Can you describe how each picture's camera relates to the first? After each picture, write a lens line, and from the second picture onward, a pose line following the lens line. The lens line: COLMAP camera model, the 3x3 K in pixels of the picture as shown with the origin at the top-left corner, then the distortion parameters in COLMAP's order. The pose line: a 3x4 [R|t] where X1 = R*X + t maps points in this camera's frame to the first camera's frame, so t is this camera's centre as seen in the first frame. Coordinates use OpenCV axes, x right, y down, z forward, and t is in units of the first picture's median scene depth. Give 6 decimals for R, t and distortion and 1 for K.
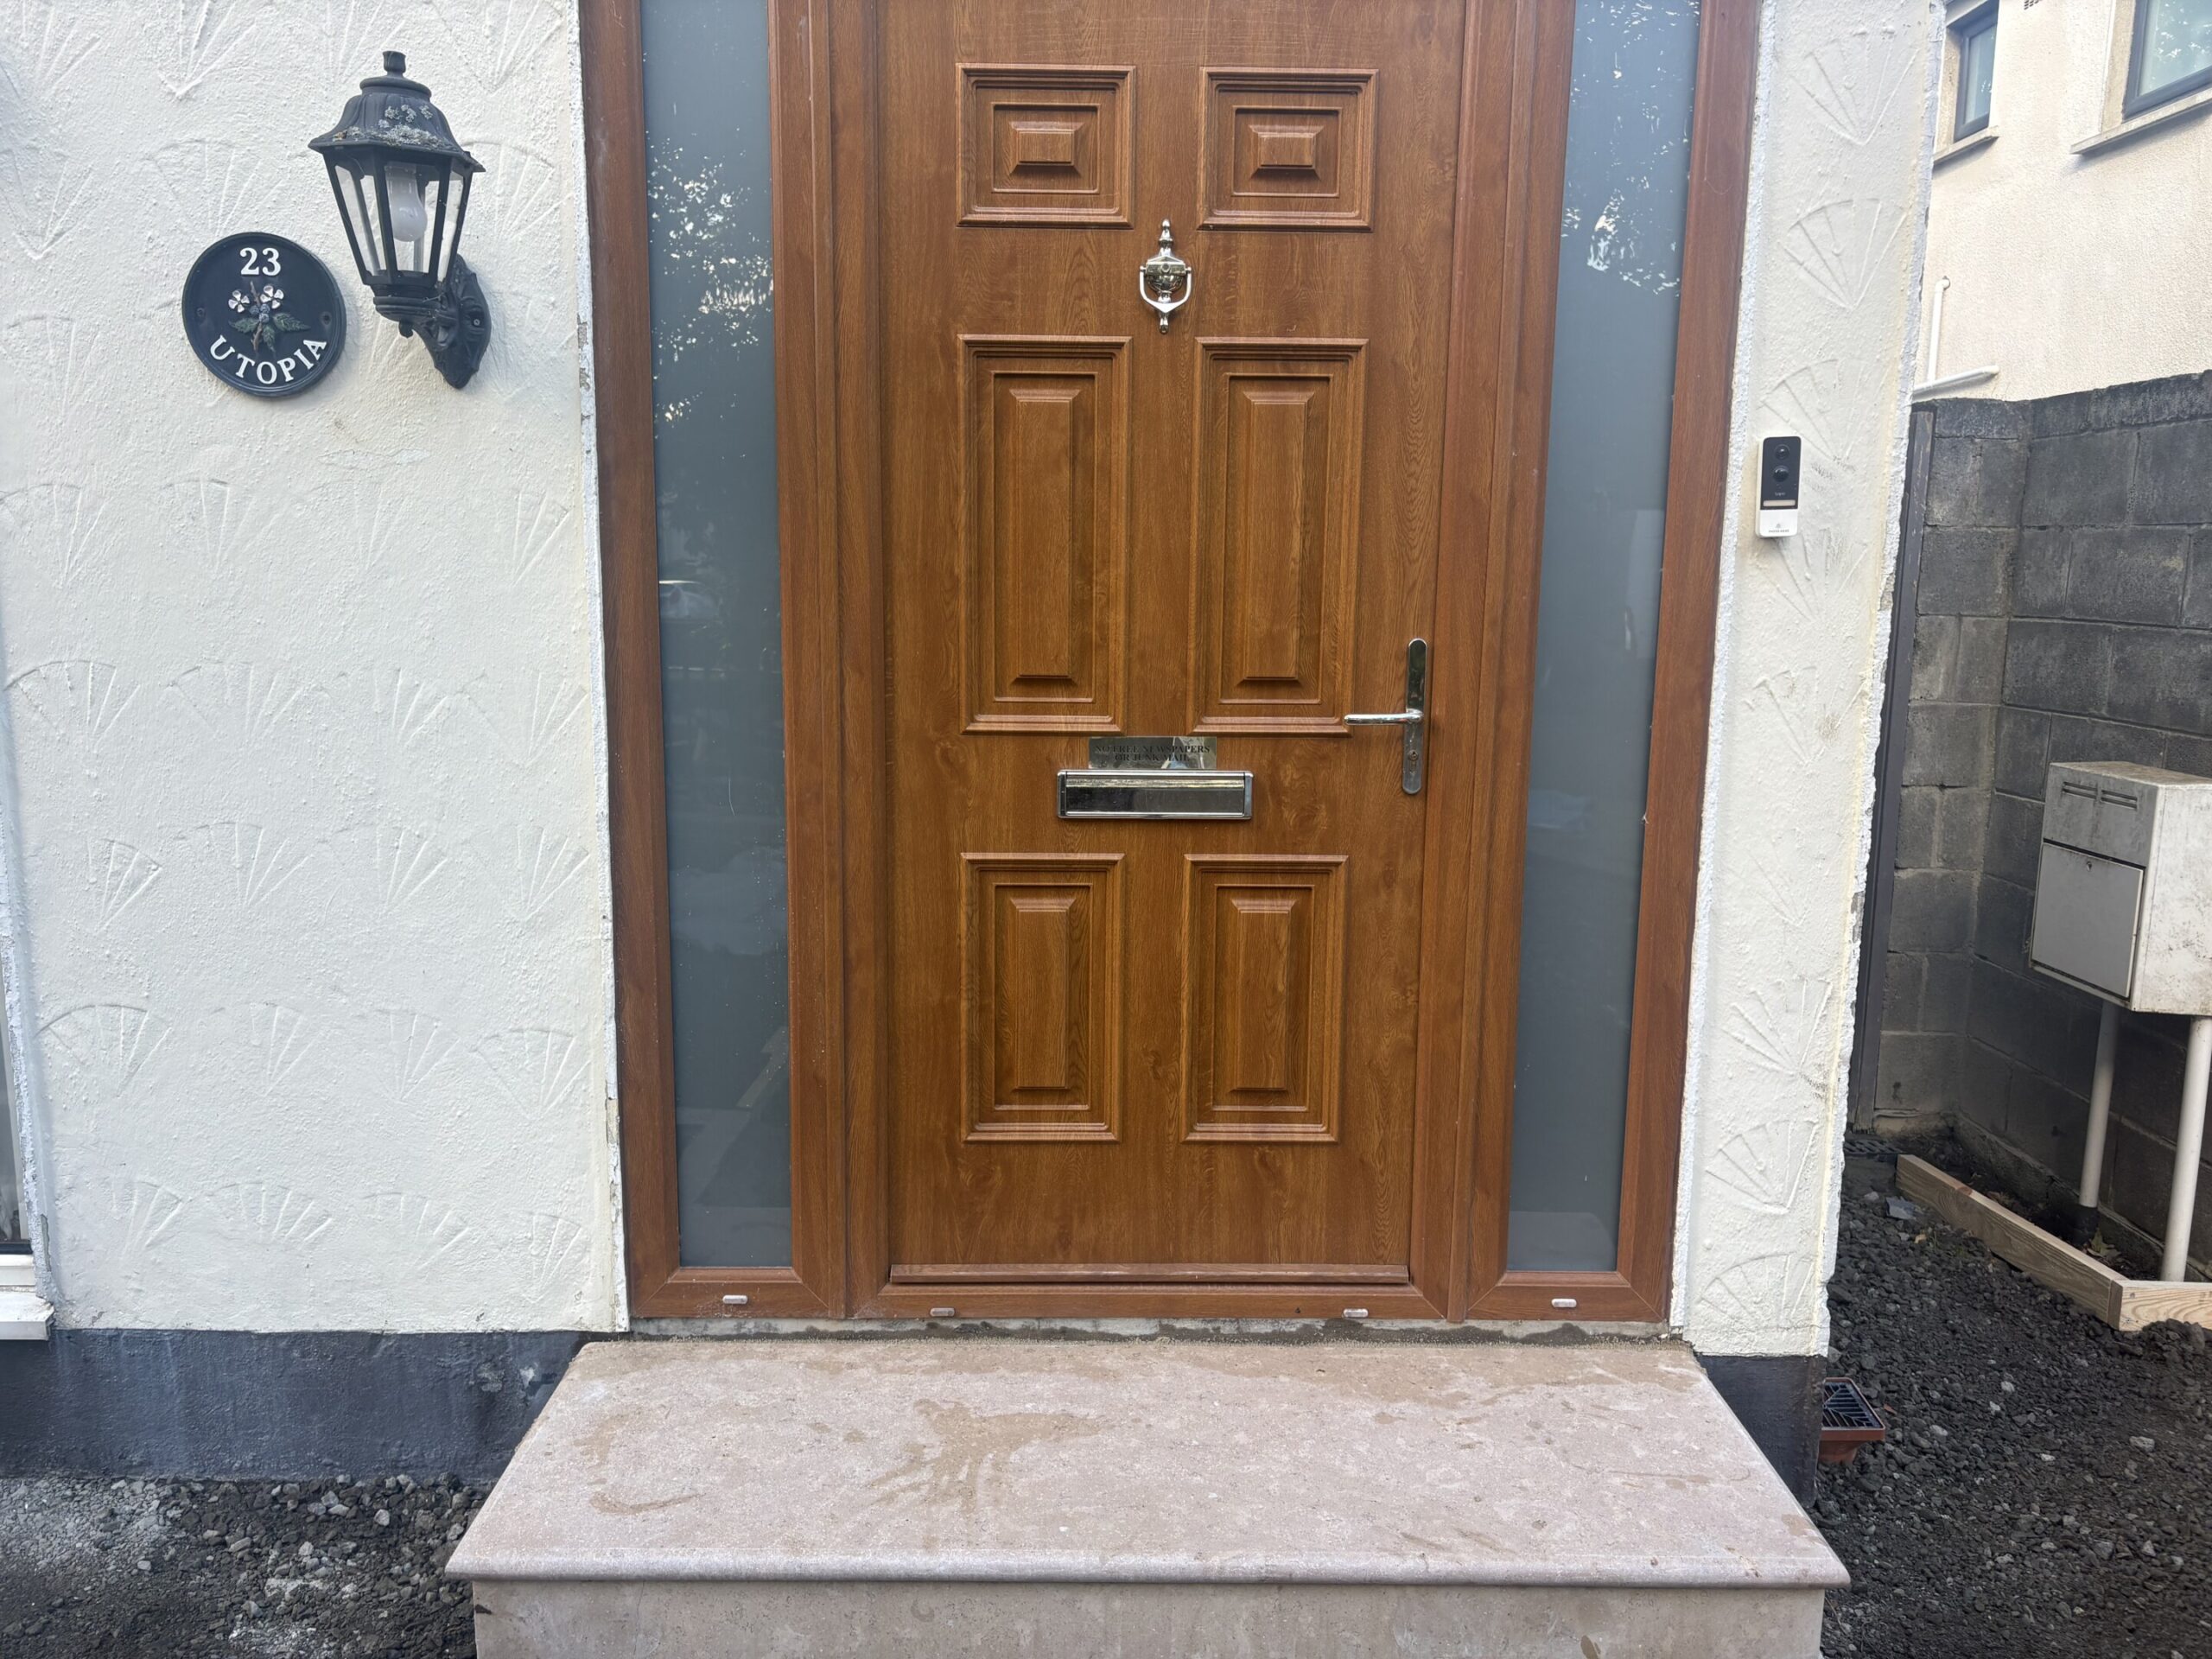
lens RADIAL K [[1673.7, 0, 1097.8], [0, 1673.7, 827.2], [0, 0, 1]] dist [0.048246, -0.049075]
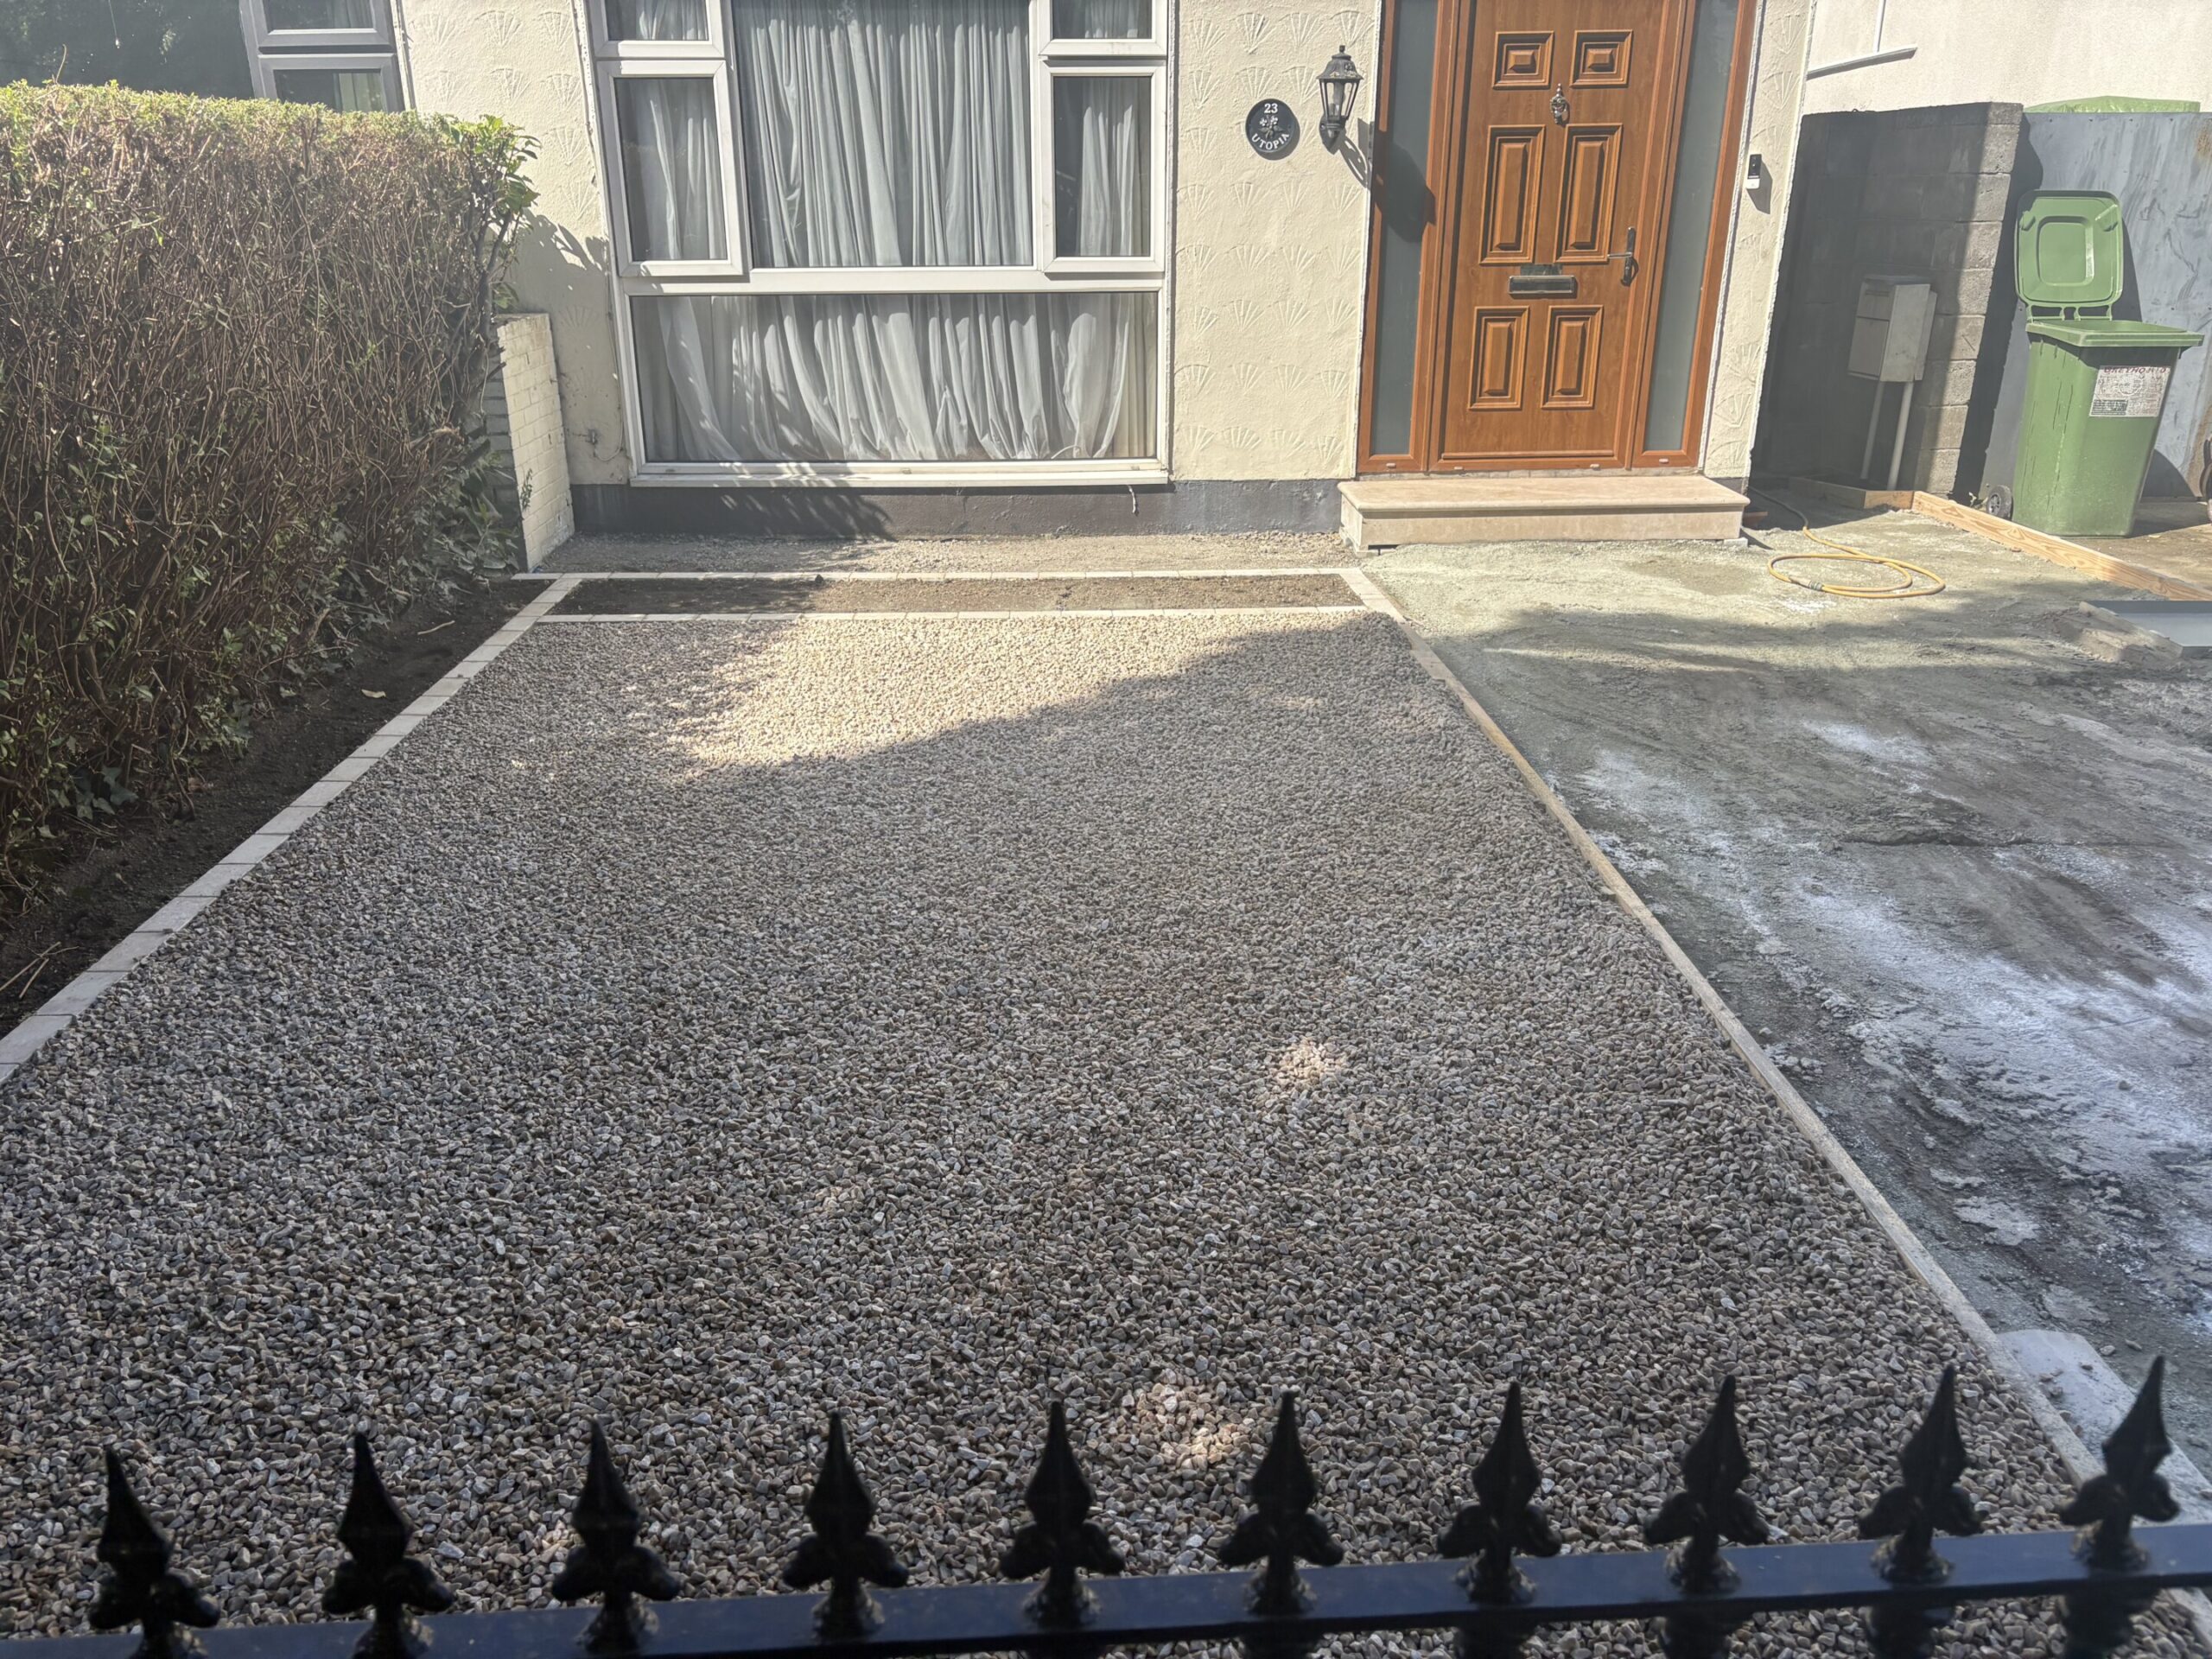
lens RADIAL K [[1673.7, 0, 1095.9], [0, 1673.7, 840.7], [0, 0, 1]] dist [0.048246, -0.049075]
pose [[0.999559, -0.025665, 0.014945, -0.856228], [0.021949, 0.977357, 0.210456, 0.309495], [-0.020008, -0.210035, 0.977489, -2.210238]]
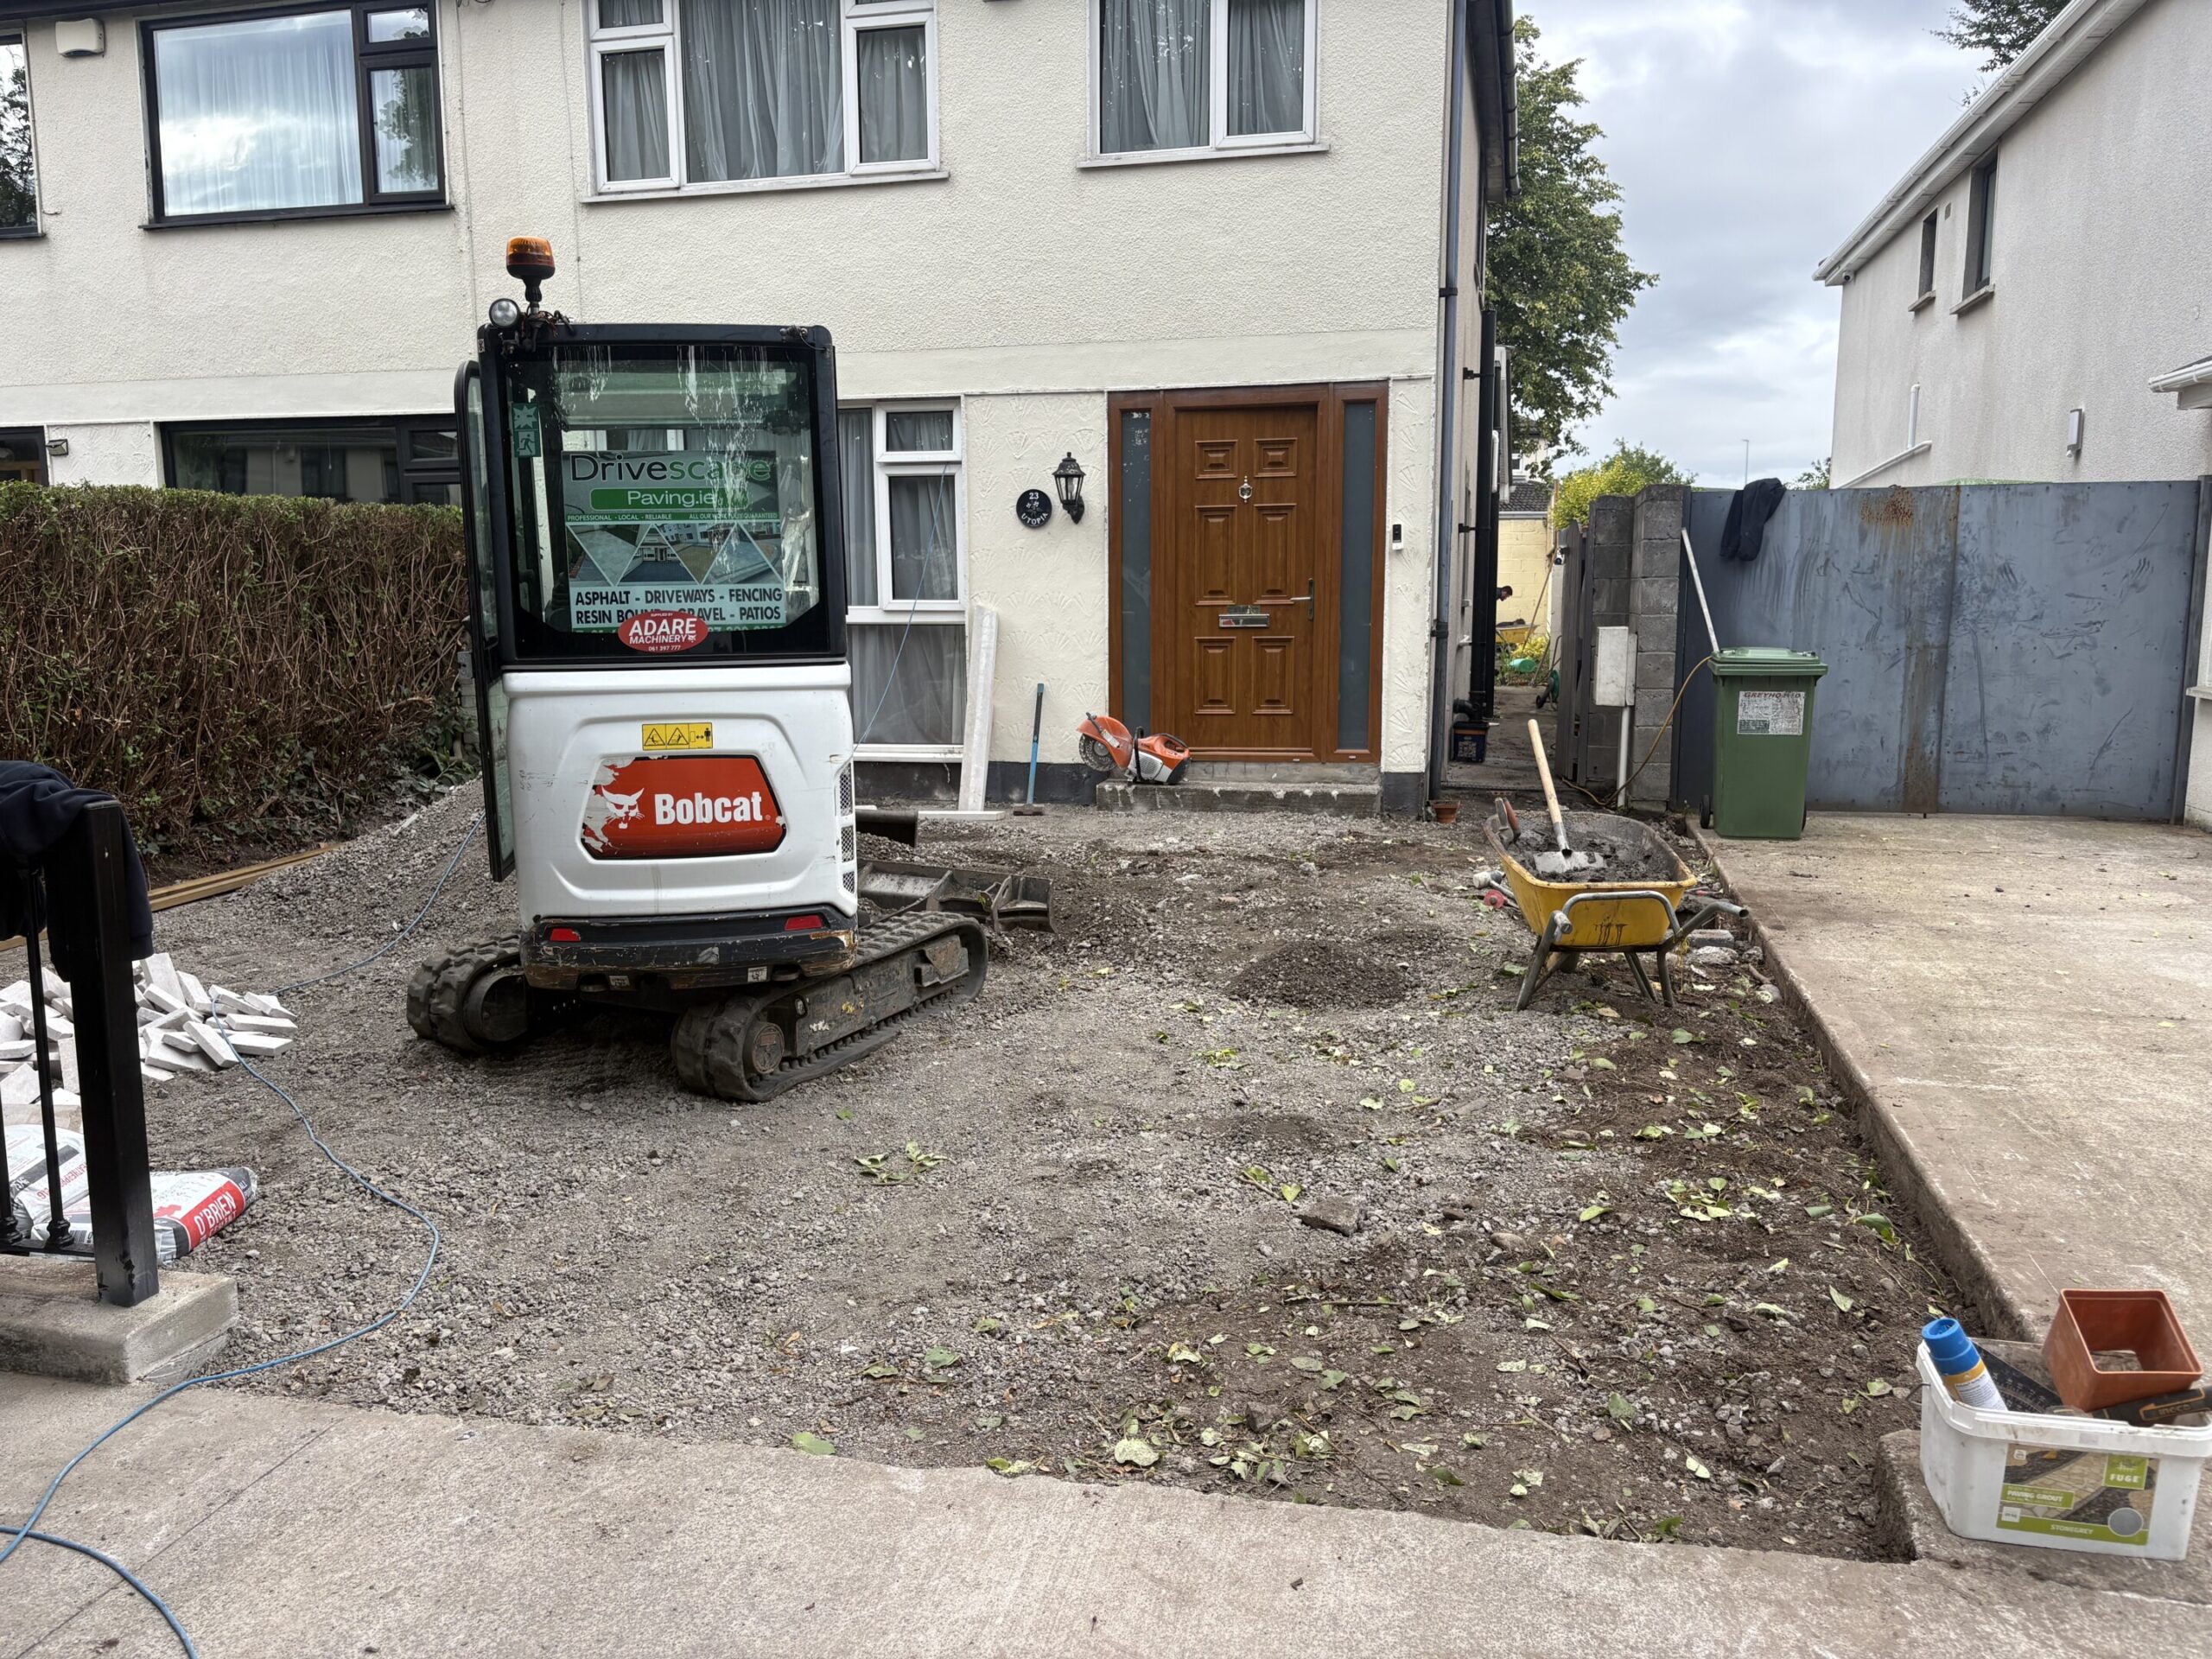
lens RADIAL K [[1673.7, 0, 1100.7], [0, 1673.7, 843.6], [0, 0, 1]] dist [0.048246, -0.049075]
pose [[0.966786, 0.018856, -0.254892, 0.727747], [-0.021776, 0.999726, -0.008640, 0.550226], [0.254659, 0.013904, 0.966931, -2.897187]]
